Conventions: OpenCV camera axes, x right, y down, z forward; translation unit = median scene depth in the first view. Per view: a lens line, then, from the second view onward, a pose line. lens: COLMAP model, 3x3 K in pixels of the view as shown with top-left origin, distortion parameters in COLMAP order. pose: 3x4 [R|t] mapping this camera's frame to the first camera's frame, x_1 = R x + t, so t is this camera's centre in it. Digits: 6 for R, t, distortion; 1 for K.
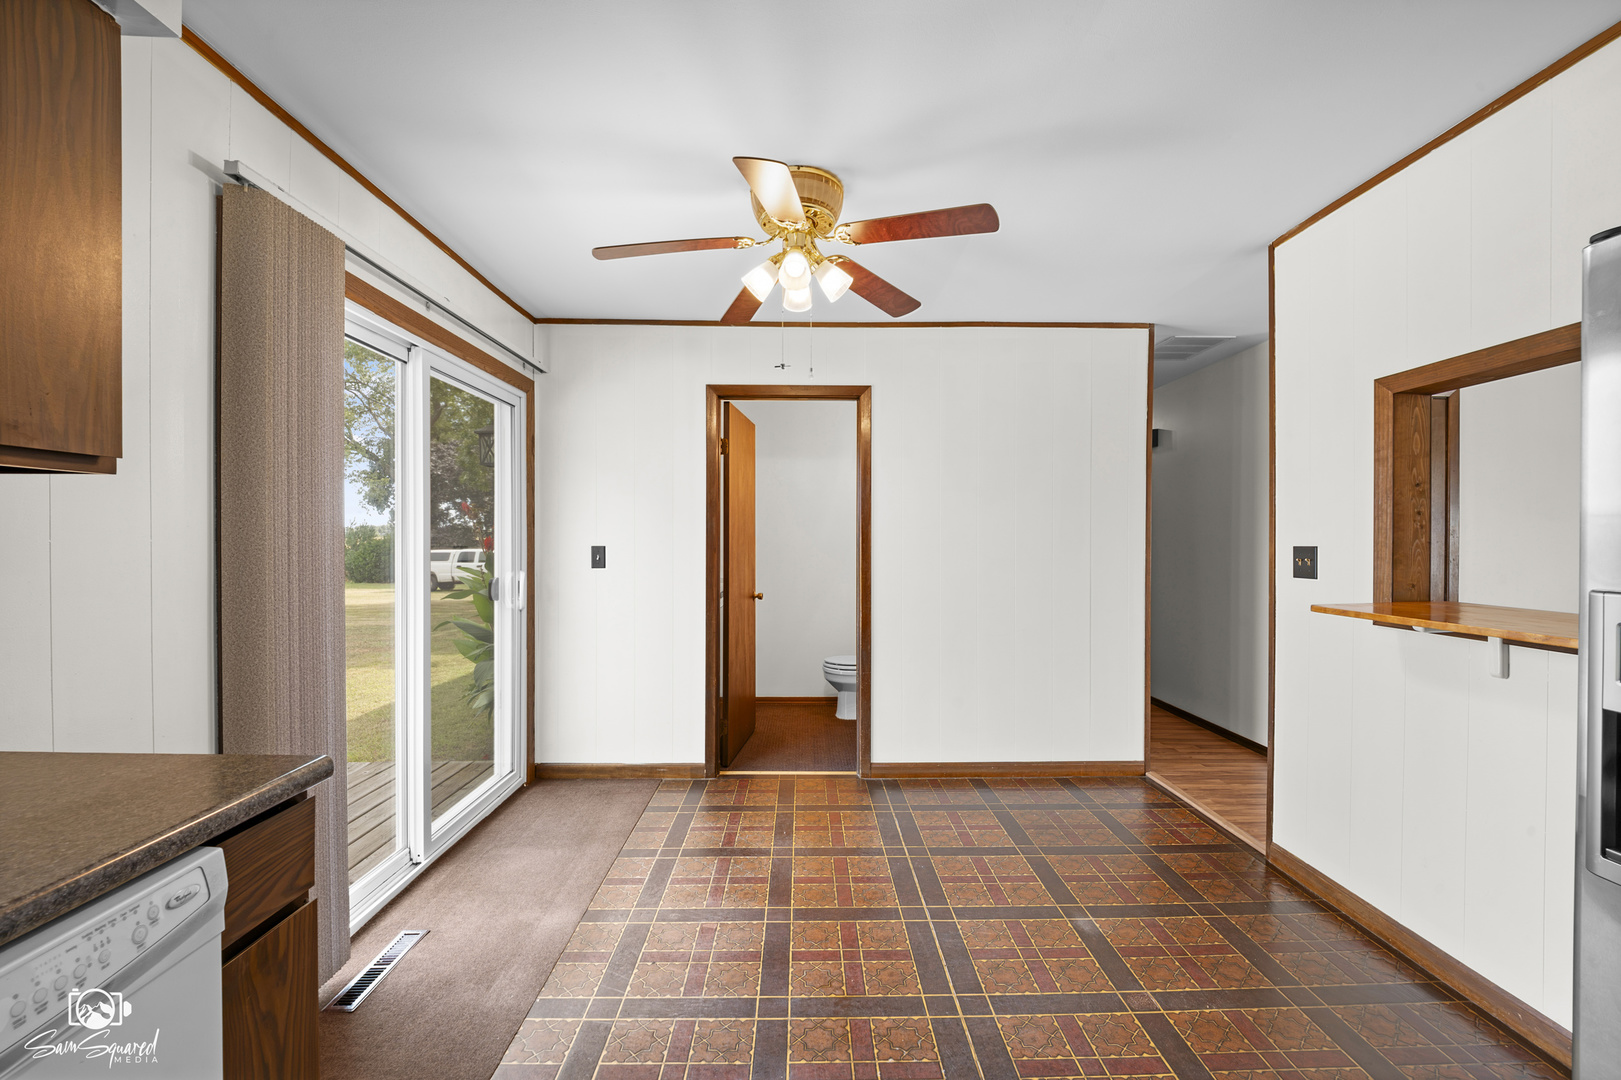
lens RADIAL K [[684.7, 0, 809.5], [0, 684.7, 544.1], [0, 0, 1]] dist [0.020731, -0.020550]
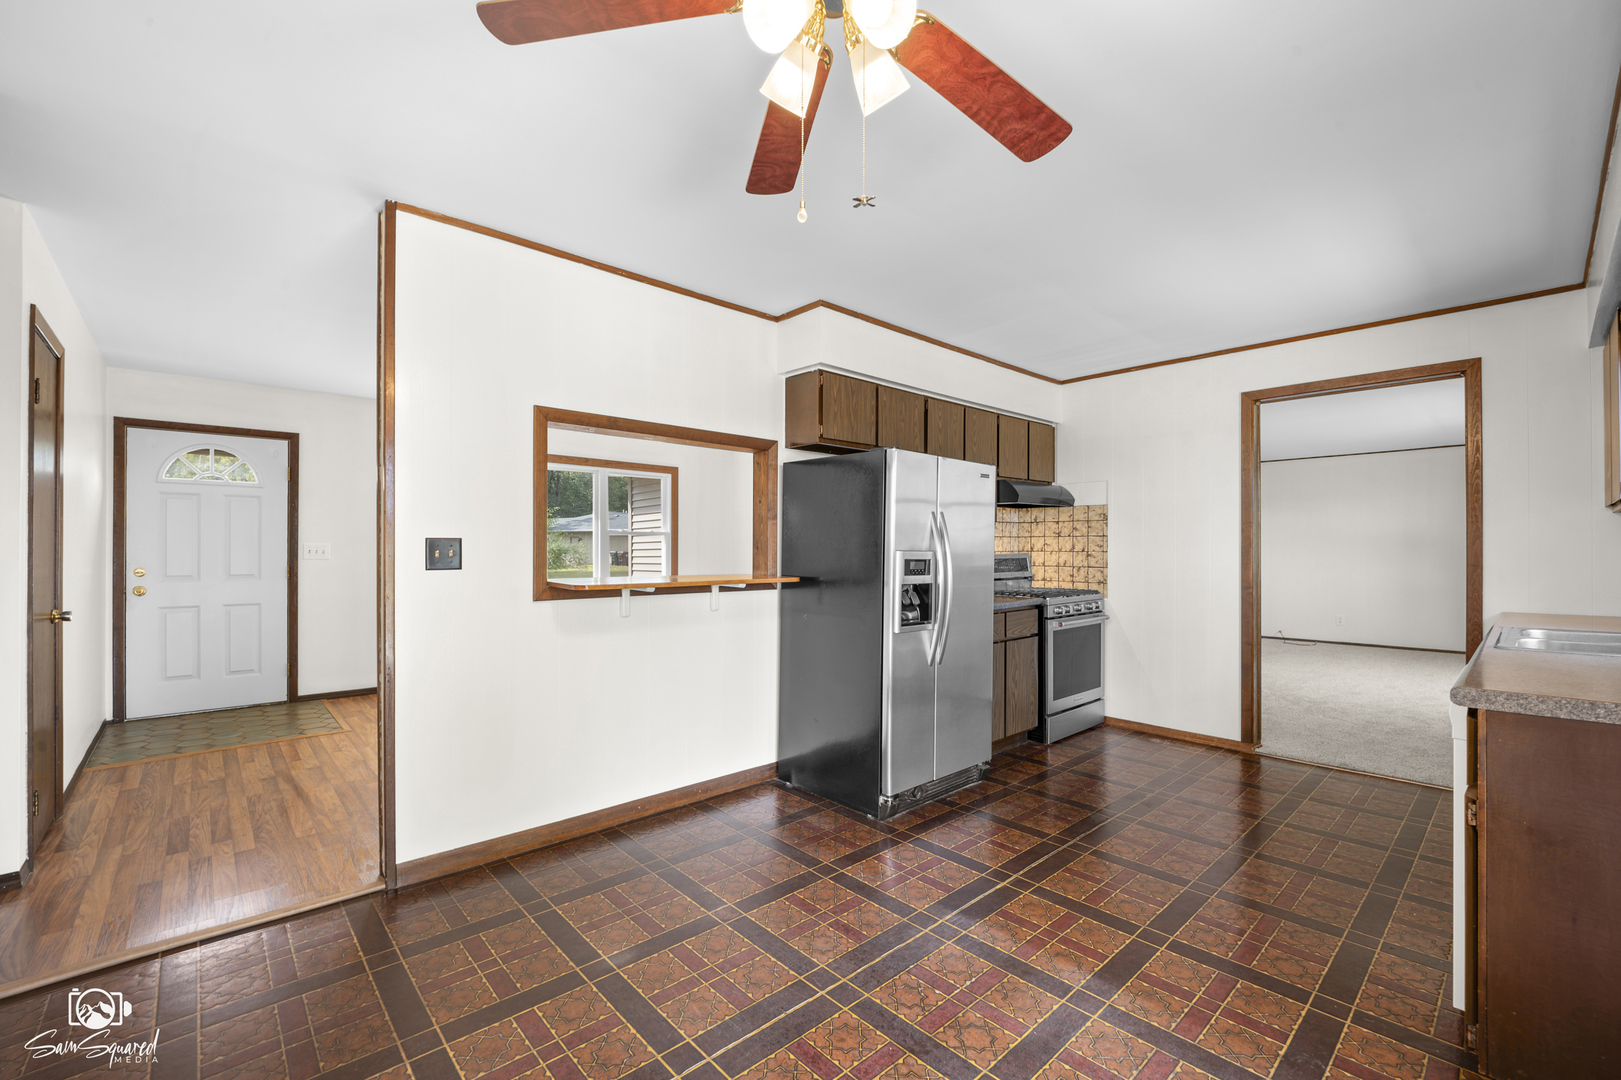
lens RADIAL K [[684.7, 0, 809.5], [0, 684.7, 544.1], [0, 0, 1]] dist [0.020731, -0.020550]
pose [[-0.666786, 0.001579, 0.745247, -0.521531], [-0.000883, 0.999995, -0.002908, 0.018404], [-0.745248, -0.002597, -0.666782, 1.707669]]
